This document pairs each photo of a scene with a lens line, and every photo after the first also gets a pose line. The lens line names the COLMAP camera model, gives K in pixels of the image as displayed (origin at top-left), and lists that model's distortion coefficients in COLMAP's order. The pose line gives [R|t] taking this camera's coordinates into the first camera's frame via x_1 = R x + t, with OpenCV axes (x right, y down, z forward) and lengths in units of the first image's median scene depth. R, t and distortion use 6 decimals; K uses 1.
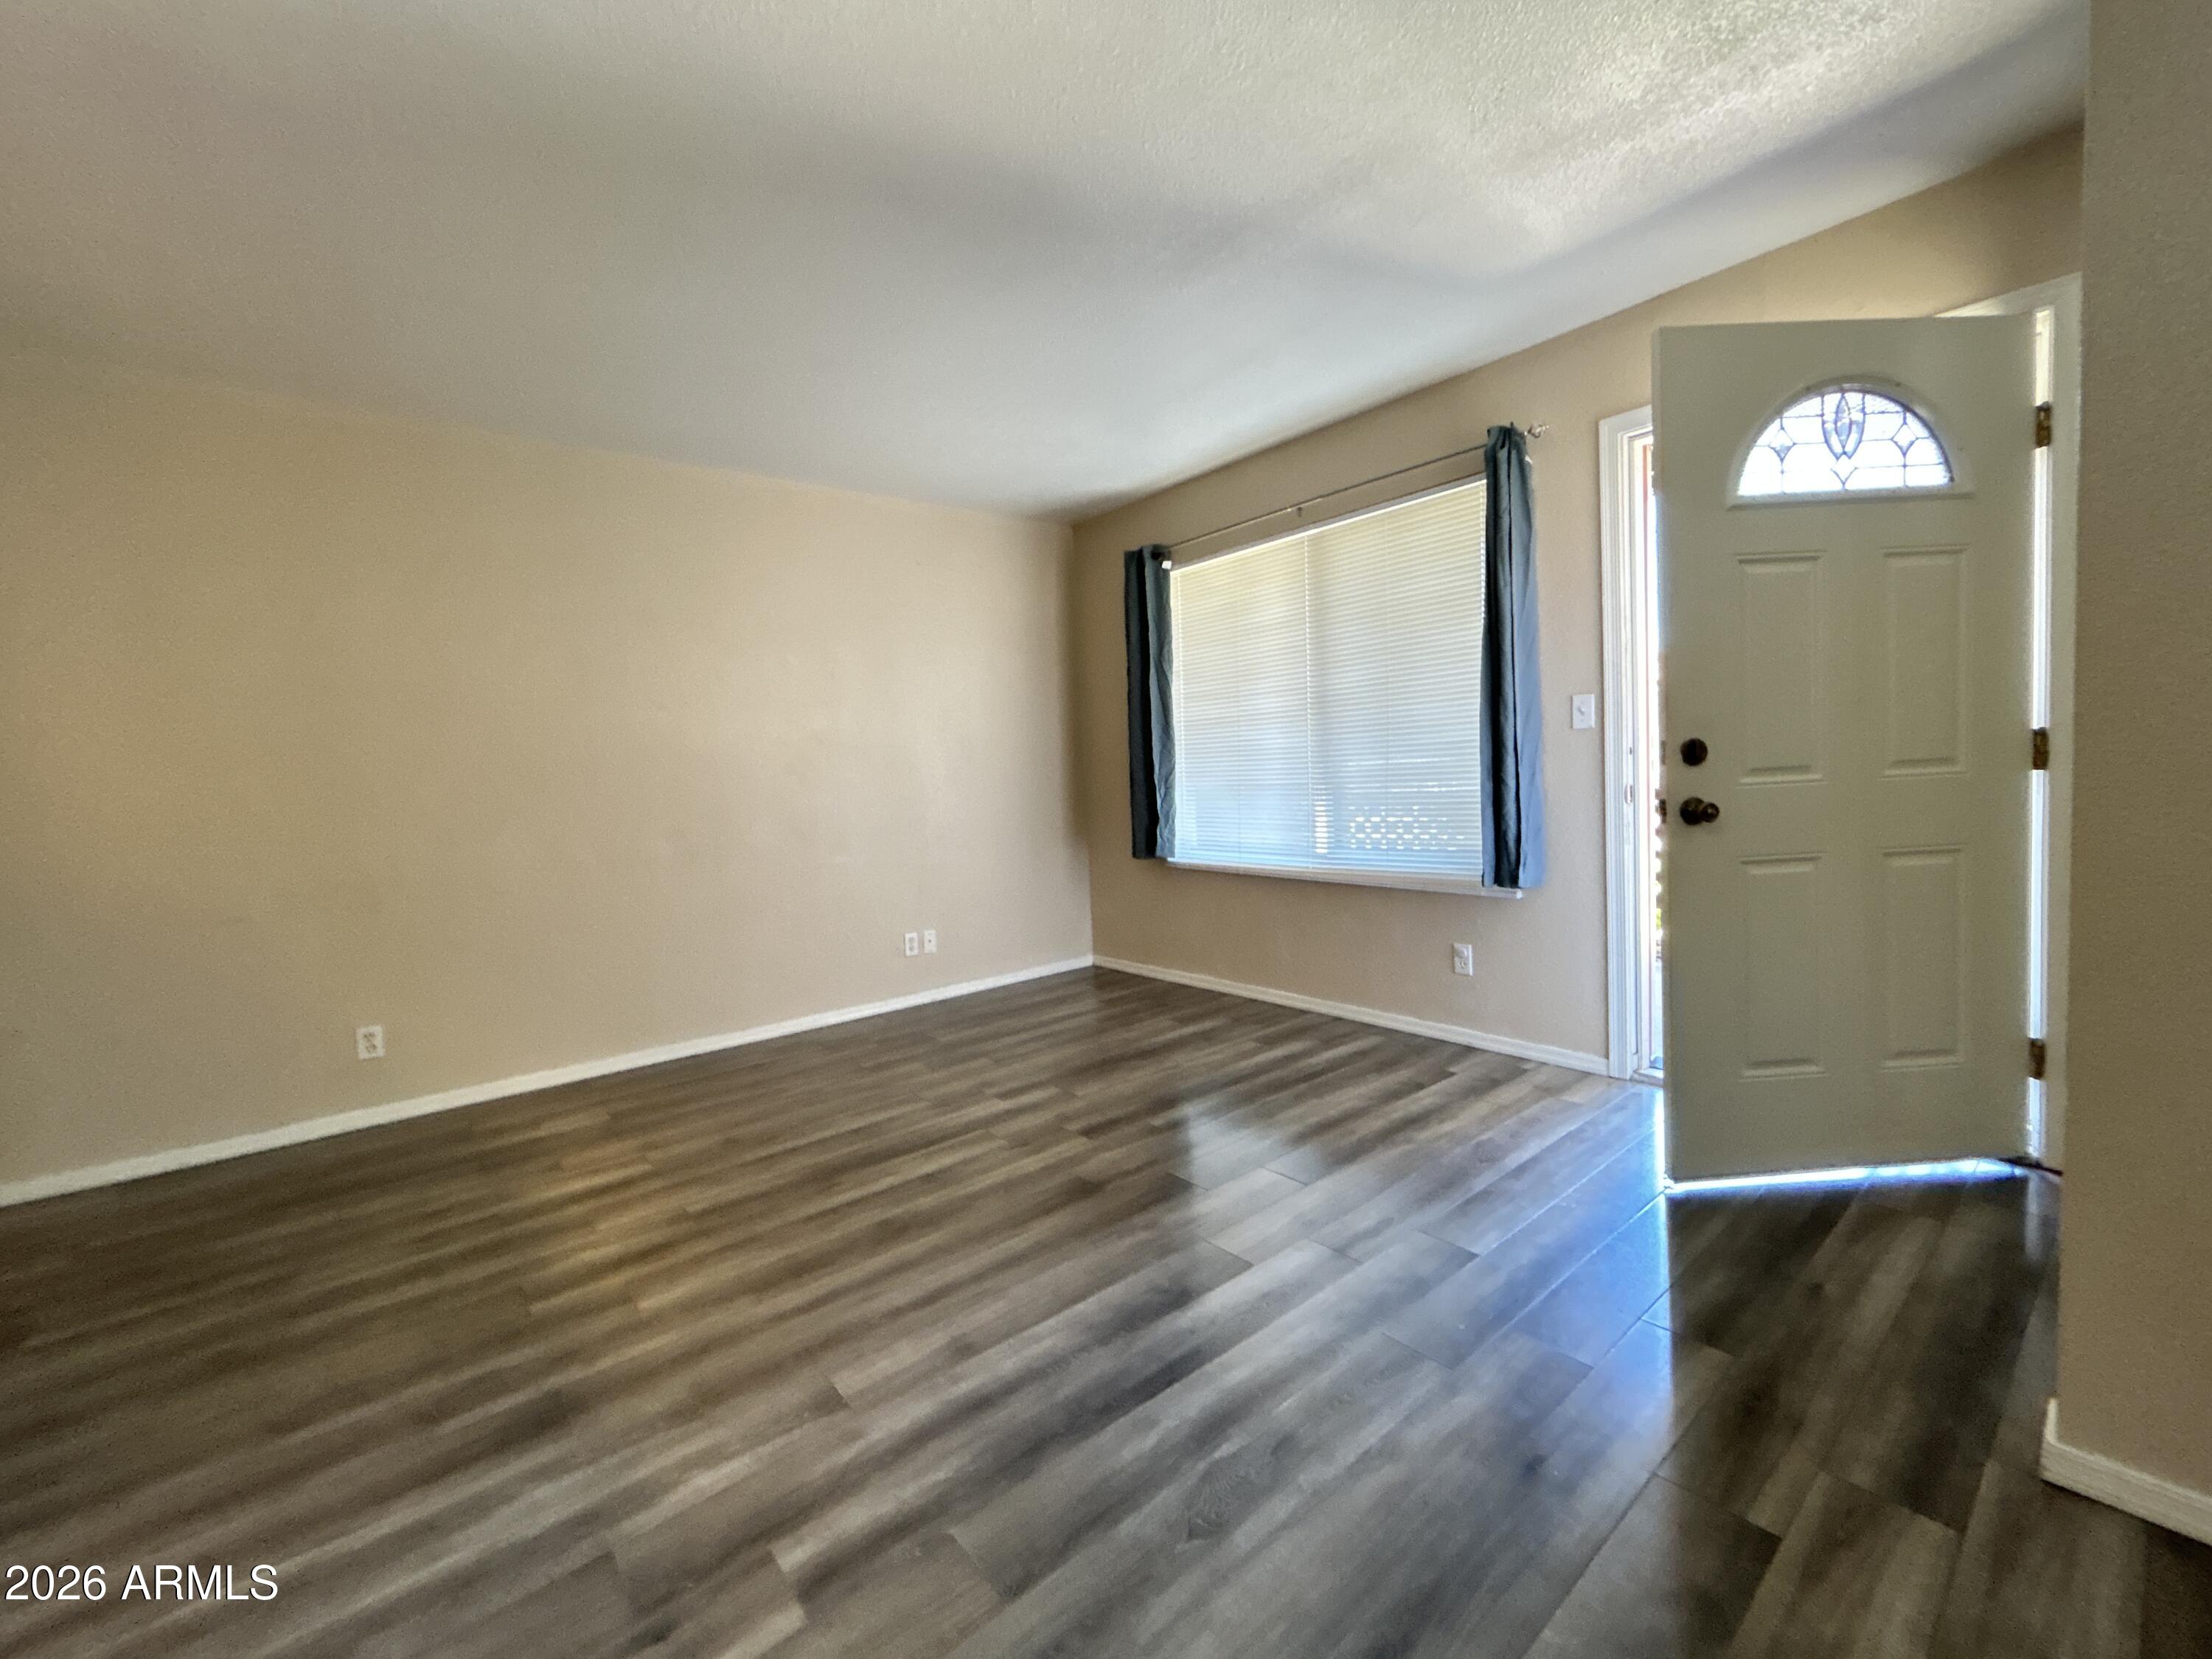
lens RADIAL K [[899.1, 0, 1104.0], [0, 899.1, 819.2], [0, 0, 1]] dist [-0.000481, 0.000606]
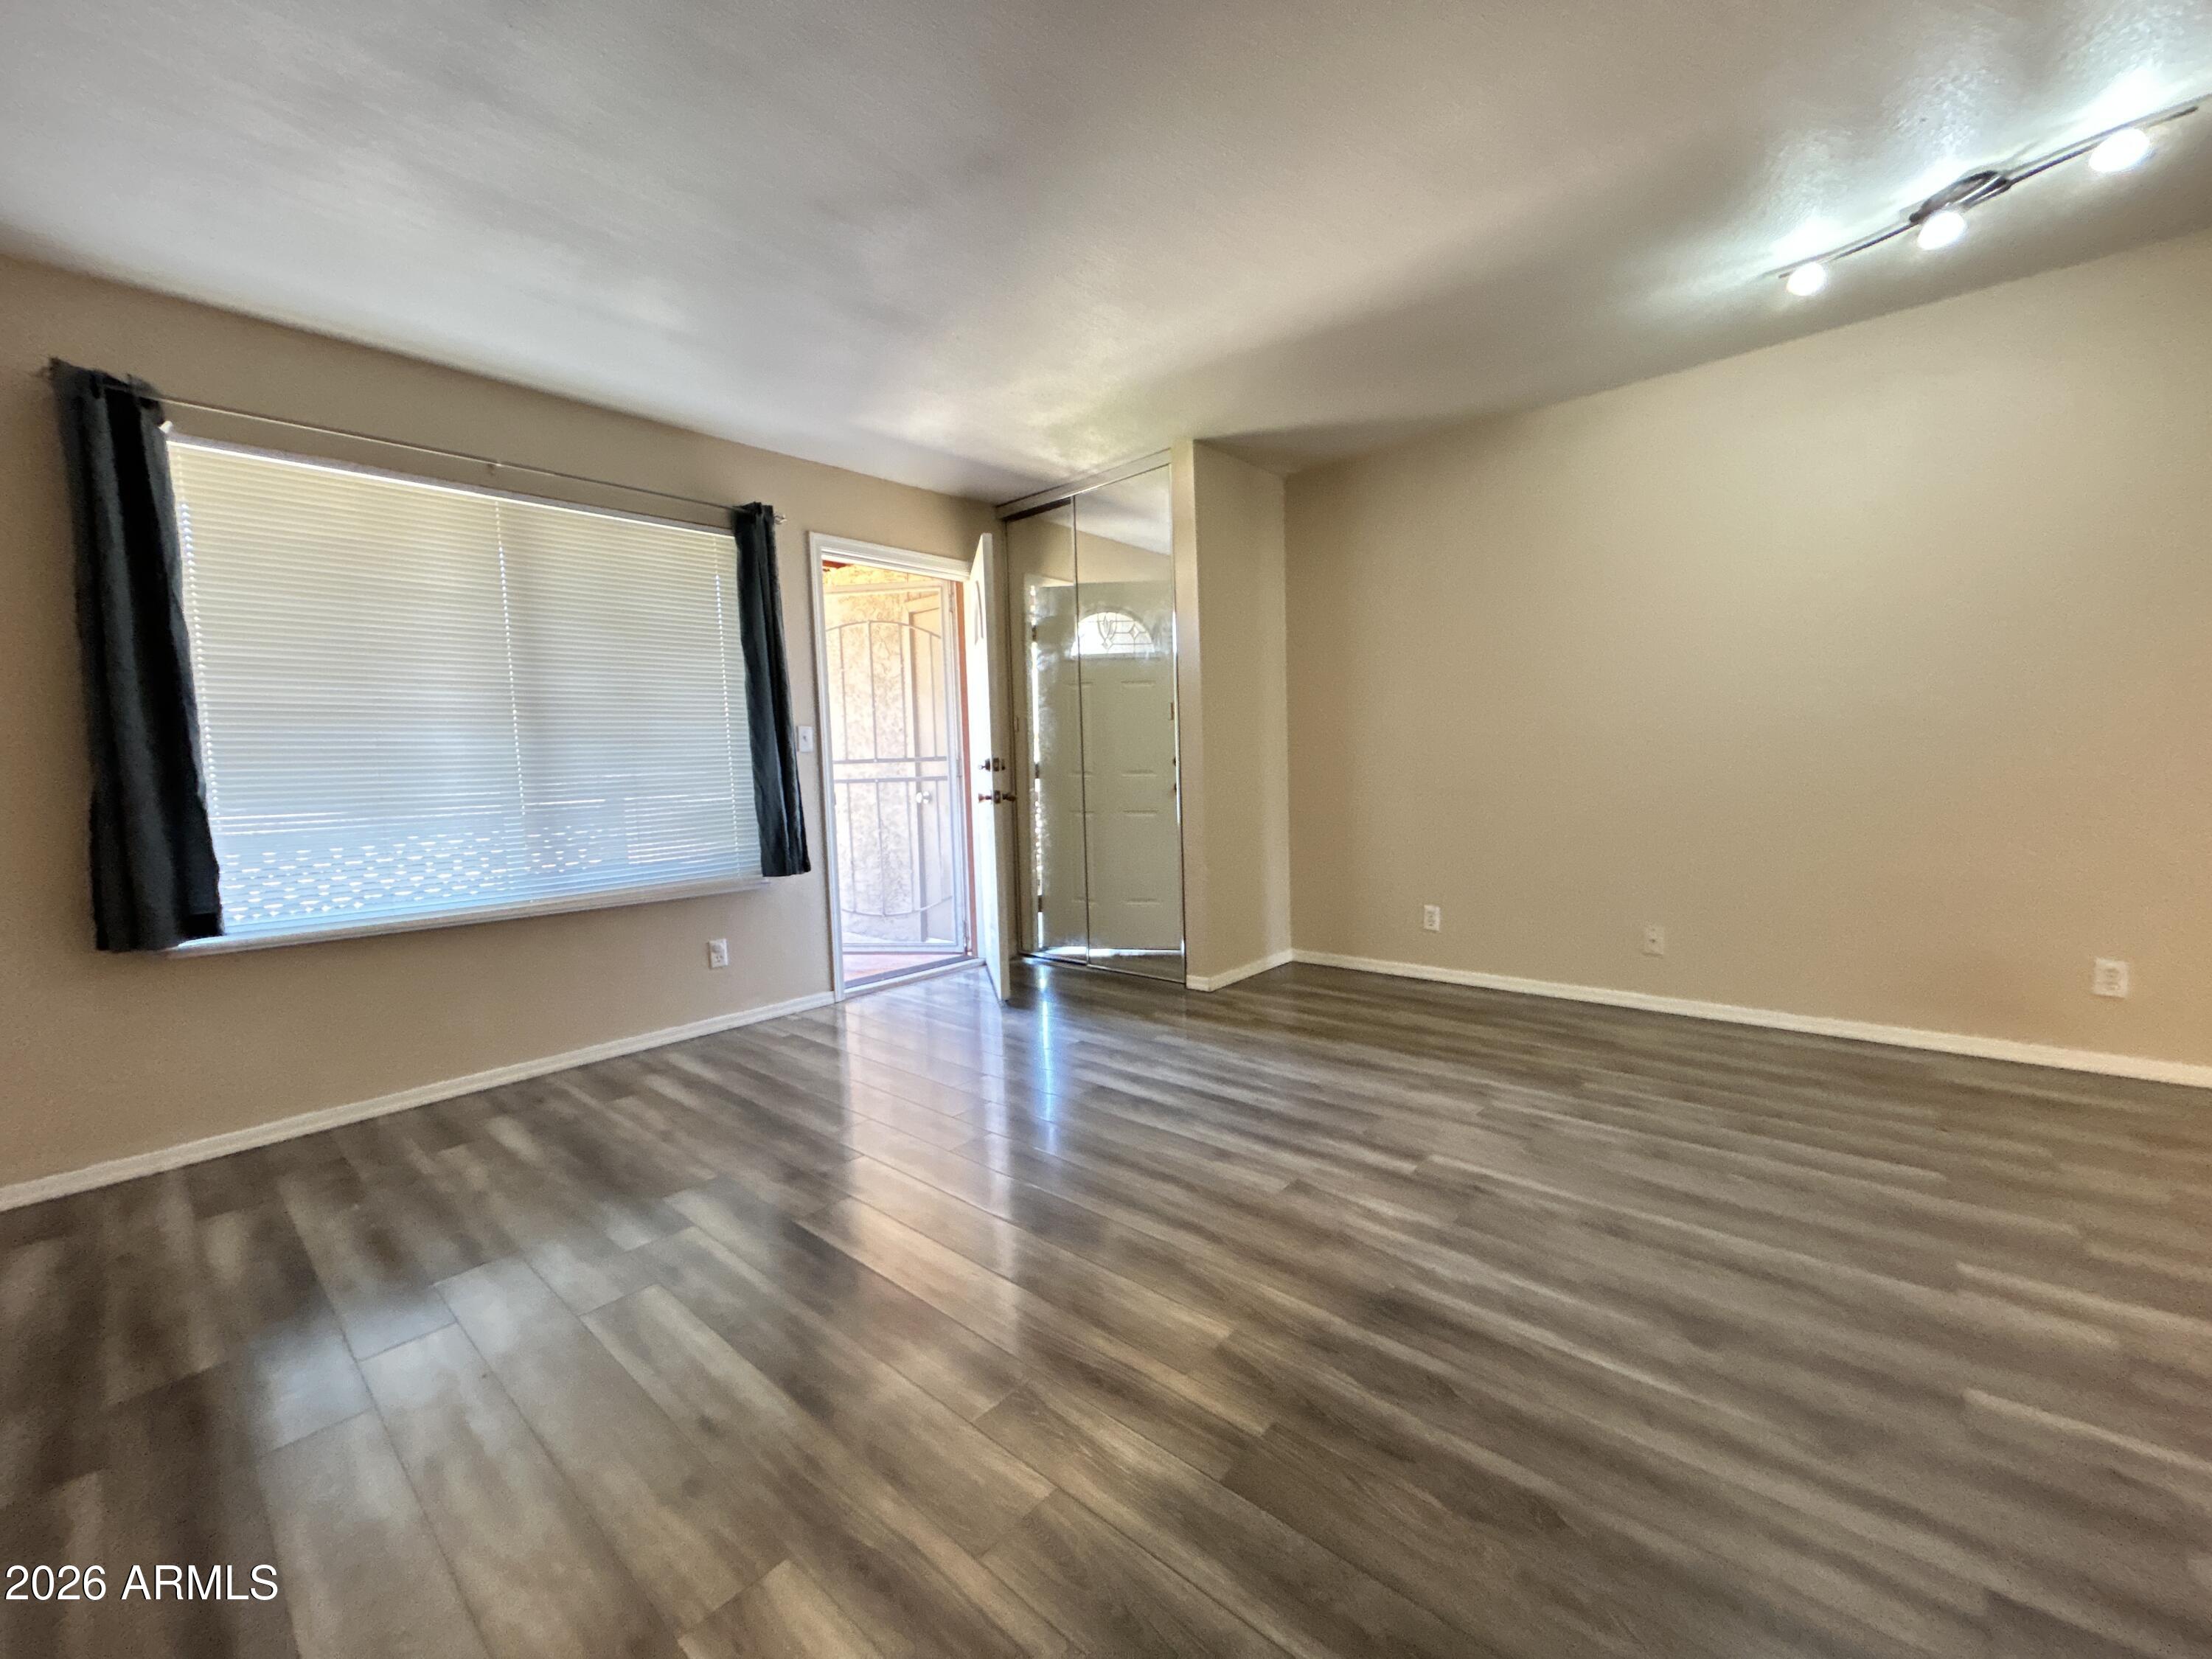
lens RADIAL K [[899.1, 0, 1104.0], [0, 899.1, 819.2], [0, 0, 1]] dist [-0.000481, 0.000606]
pose [[-0.151276, -0.012613, 0.988411, -0.932828], [0.091713, 0.995426, 0.026740, 0.006303], [-0.984228, 0.094696, -0.149427, 0.826355]]
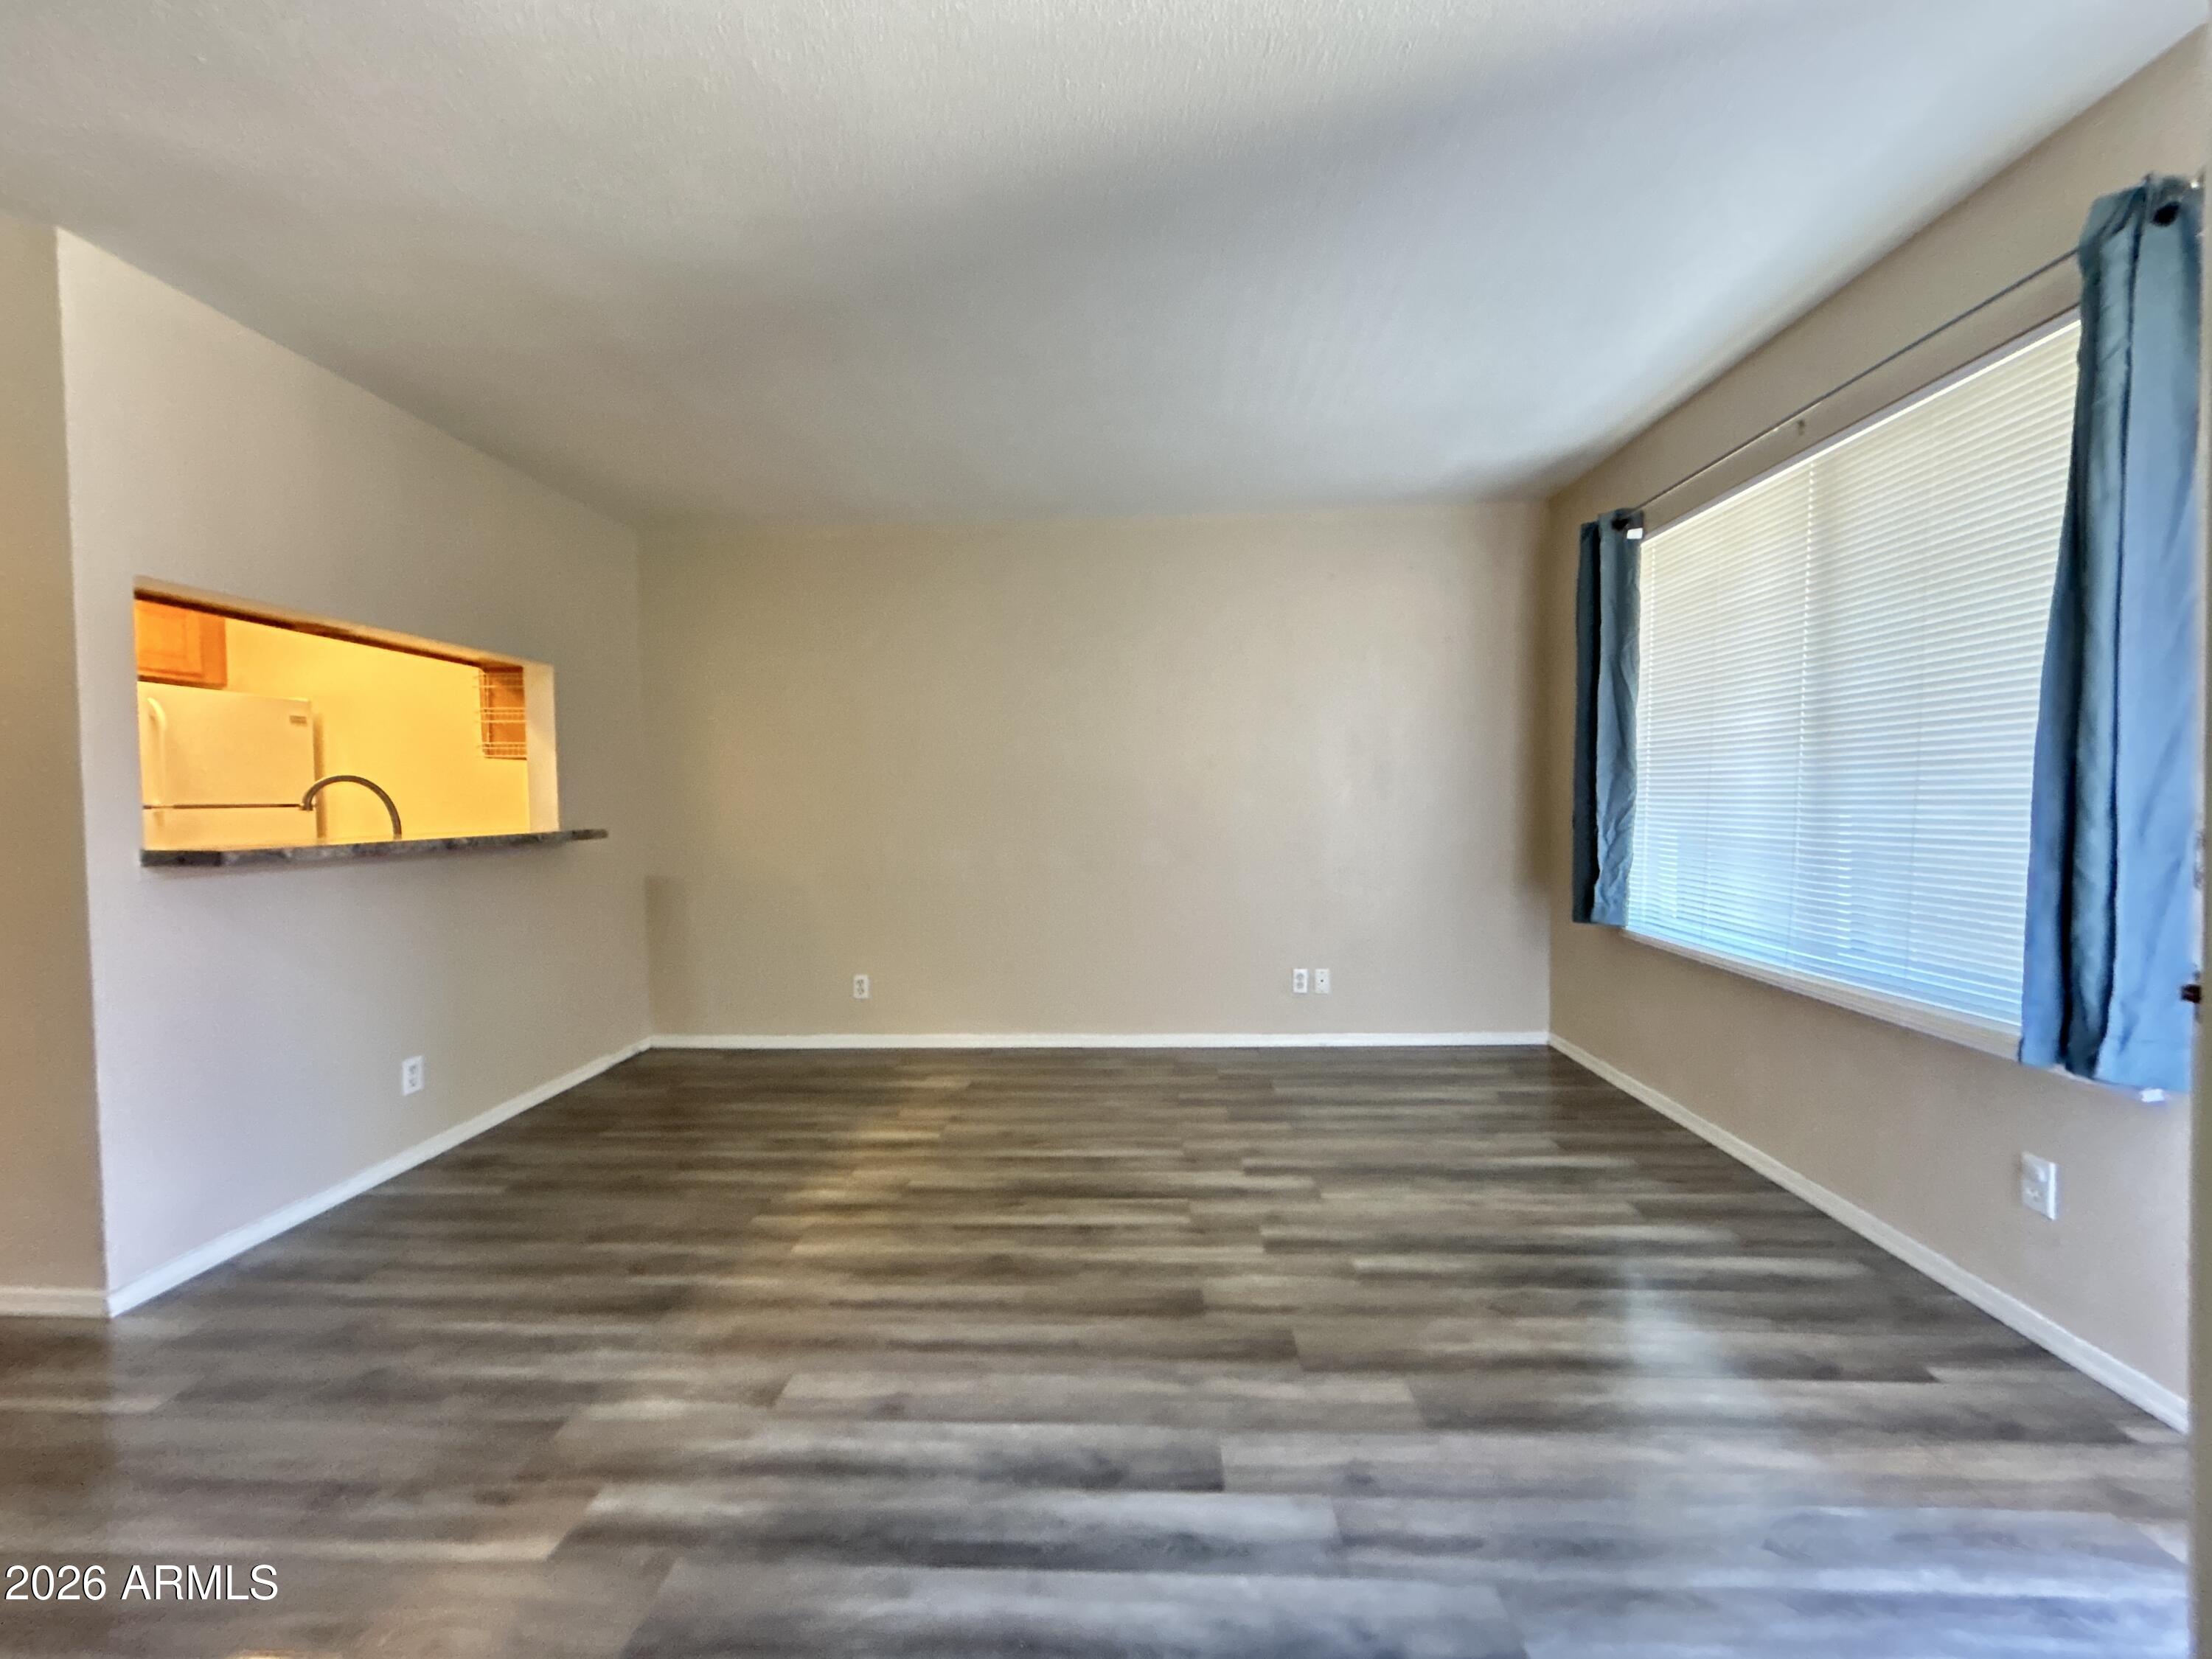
lens RADIAL K [[899.1, 0, 1104.0], [0, 899.1, 819.2], [0, 0, 1]] dist [-0.000481, 0.000606]
pose [[0.743818, 0.051231, -0.666416, 0.398180], [-0.053489, 0.998423, 0.017053, -0.056306], [0.666238, 0.022962, 0.745385, 0.246544]]
